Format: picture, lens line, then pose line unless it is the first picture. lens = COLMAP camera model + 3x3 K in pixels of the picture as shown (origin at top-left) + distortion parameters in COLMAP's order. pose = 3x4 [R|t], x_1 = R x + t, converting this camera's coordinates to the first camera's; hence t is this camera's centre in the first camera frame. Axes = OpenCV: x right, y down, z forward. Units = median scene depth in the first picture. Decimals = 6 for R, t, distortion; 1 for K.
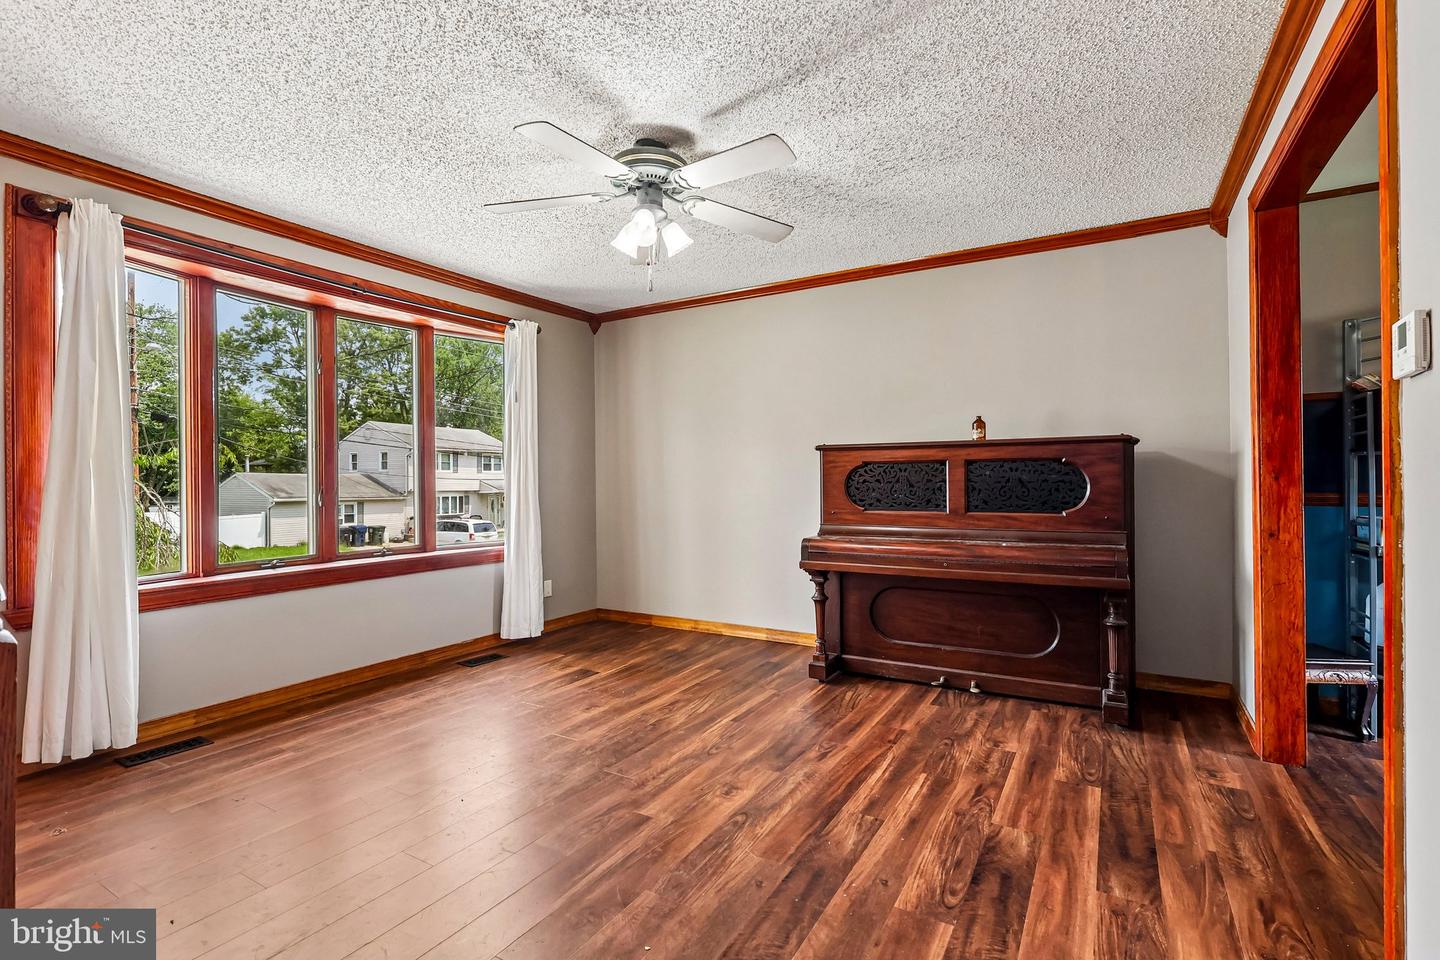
lens RADIAL K [[664.0, 0, 718.7], [0, 664.0, 481.5], [0, 0, 1]] dist [-0.007231, 0.001009]
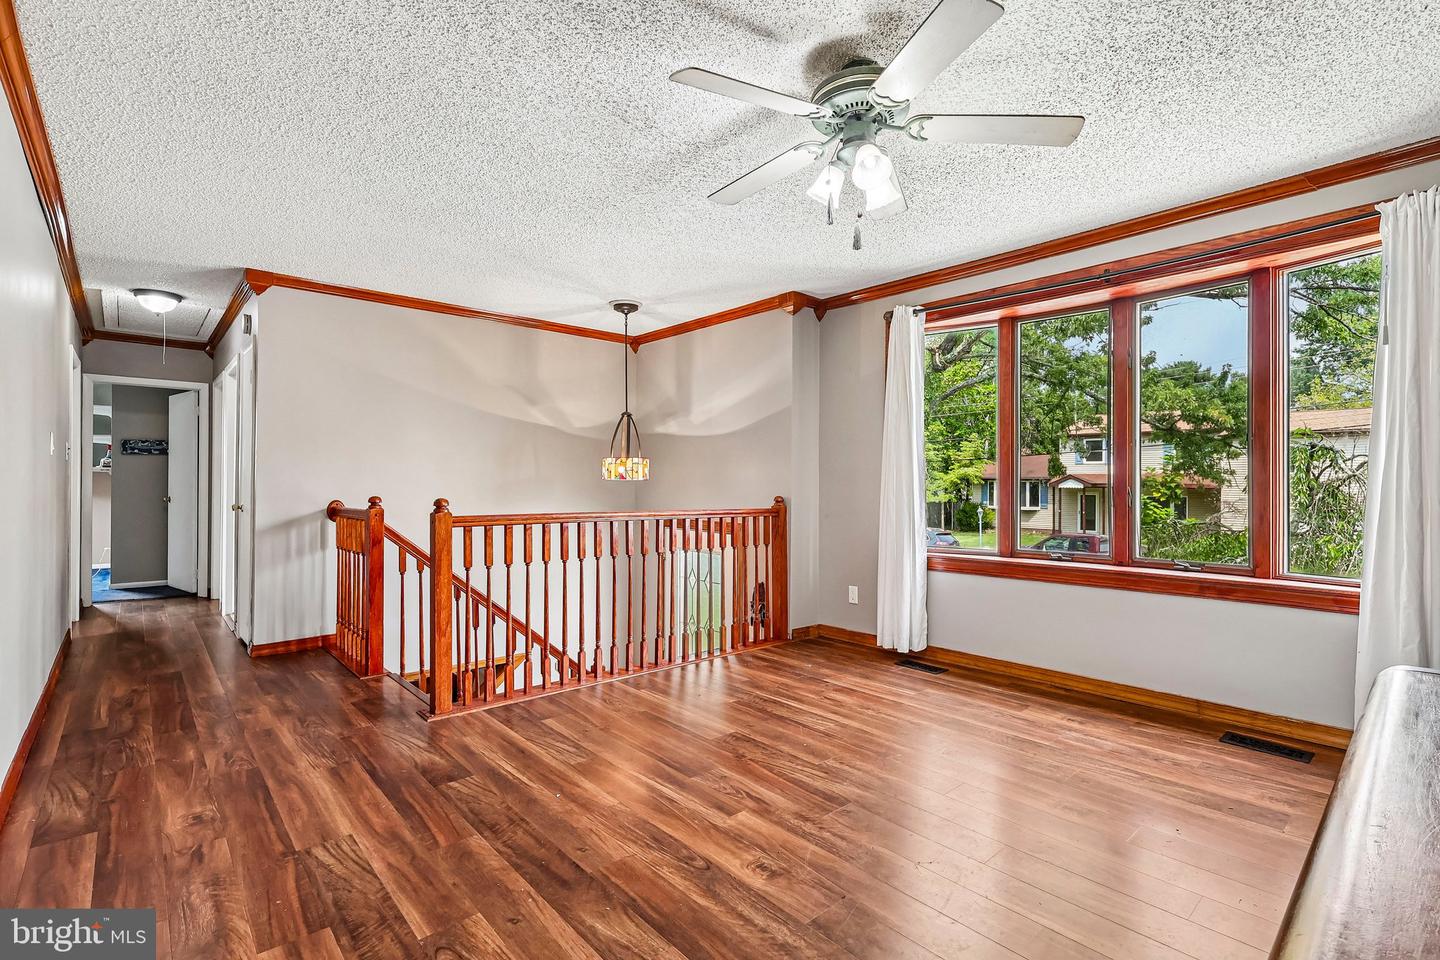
lens RADIAL K [[664.0, 0, 721.9], [0, 664.0, 481.5], [0, 0, 1]] dist [-0.007231, 0.001009]
pose [[-0.299909, 0.003765, -0.953960, 0.693371], [0.000429, 0.999993, 0.003812, -0.004712], [0.953968, 0.000735, -0.299909, 1.036659]]
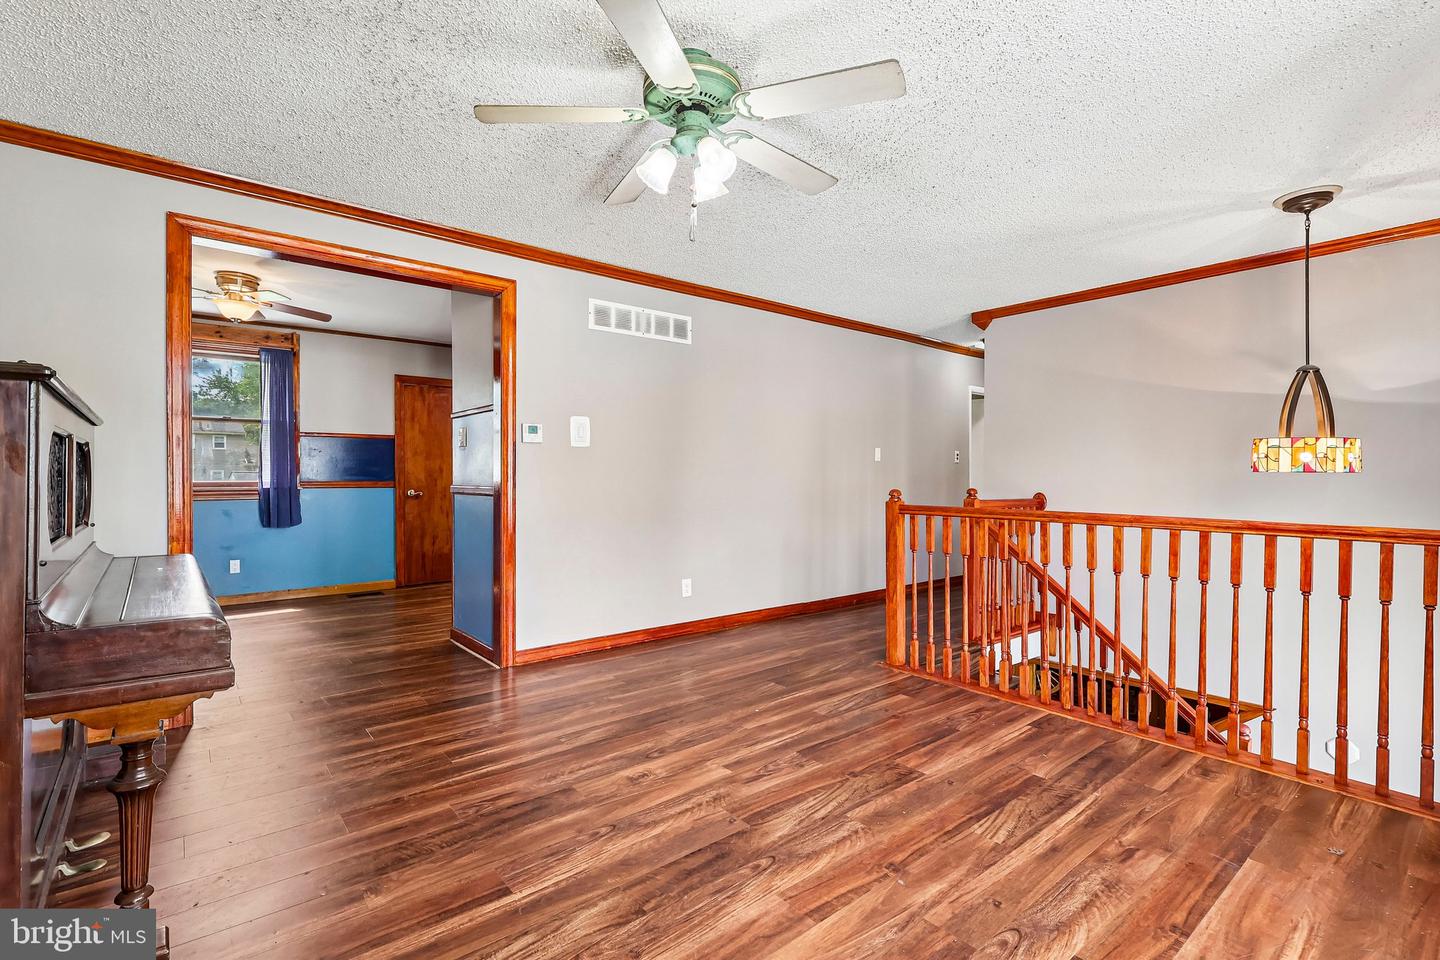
lens RADIAL K [[664.0, 0, 720.8], [0, 664.0, 484.7], [0, 0, 1]] dist [-0.007231, 0.001009]
pose [[-0.941371, 0.000511, 0.337372, -0.391495], [0.003470, 0.999961, 0.008166, 0.005604], [-0.337354, 0.008858, -0.941336, 1.675806]]
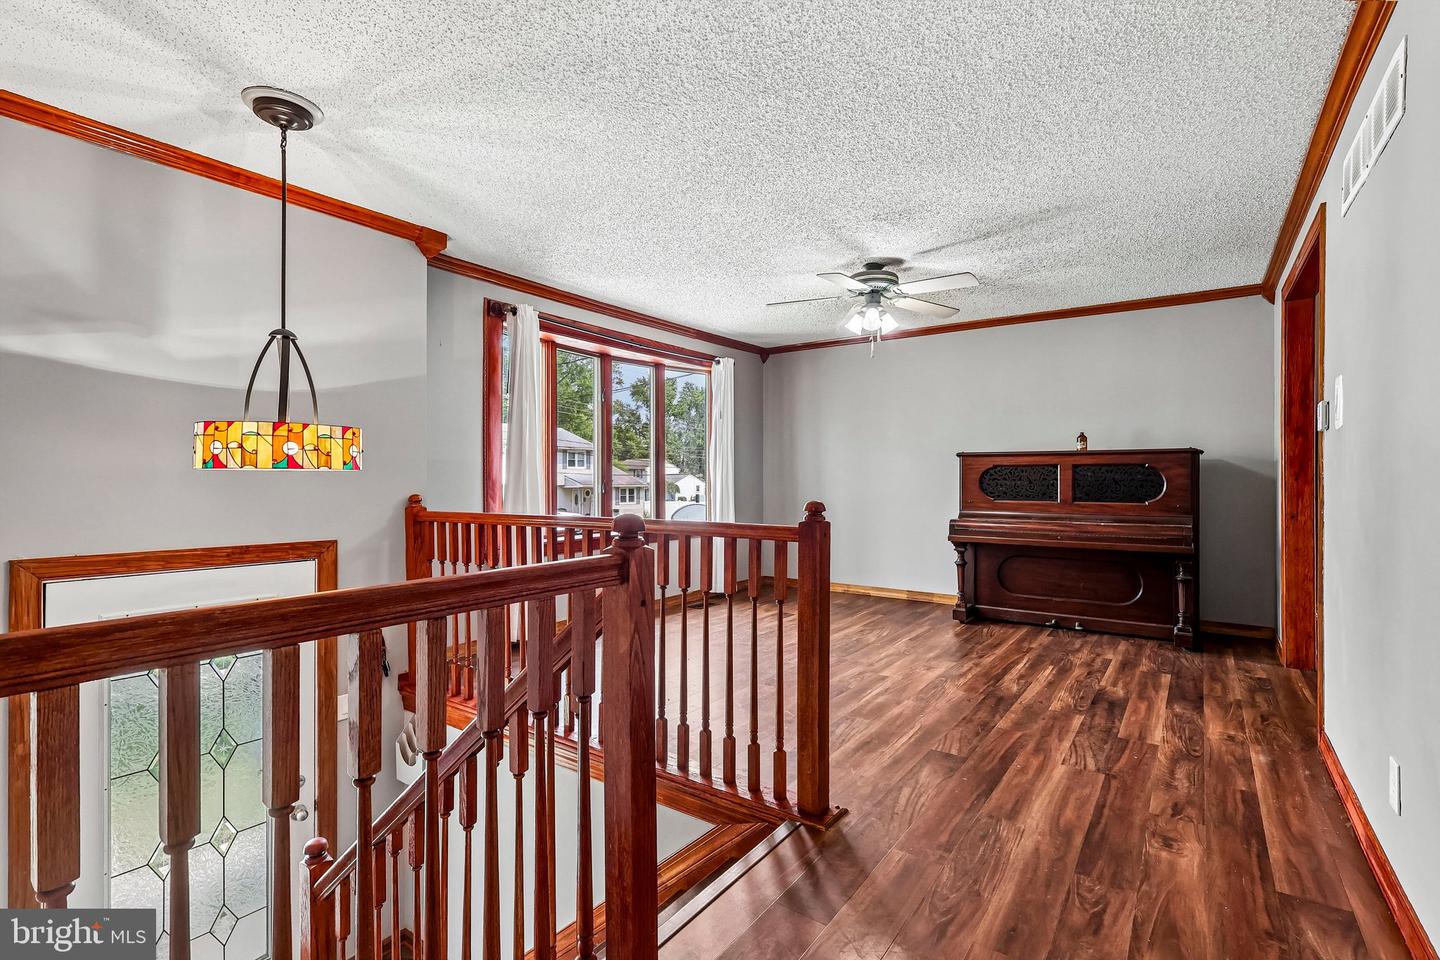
lens RADIAL K [[664.0, 0, 714.4], [0, 664.0, 480.5], [0, 0, 1]] dist [-0.007231, 0.001009]
pose [[0.995331, 0.008380, -0.096153, -0.309939], [-0.008088, 0.999961, 0.003430, 0.003659], [0.096178, -0.002637, 0.995361, -0.584268]]
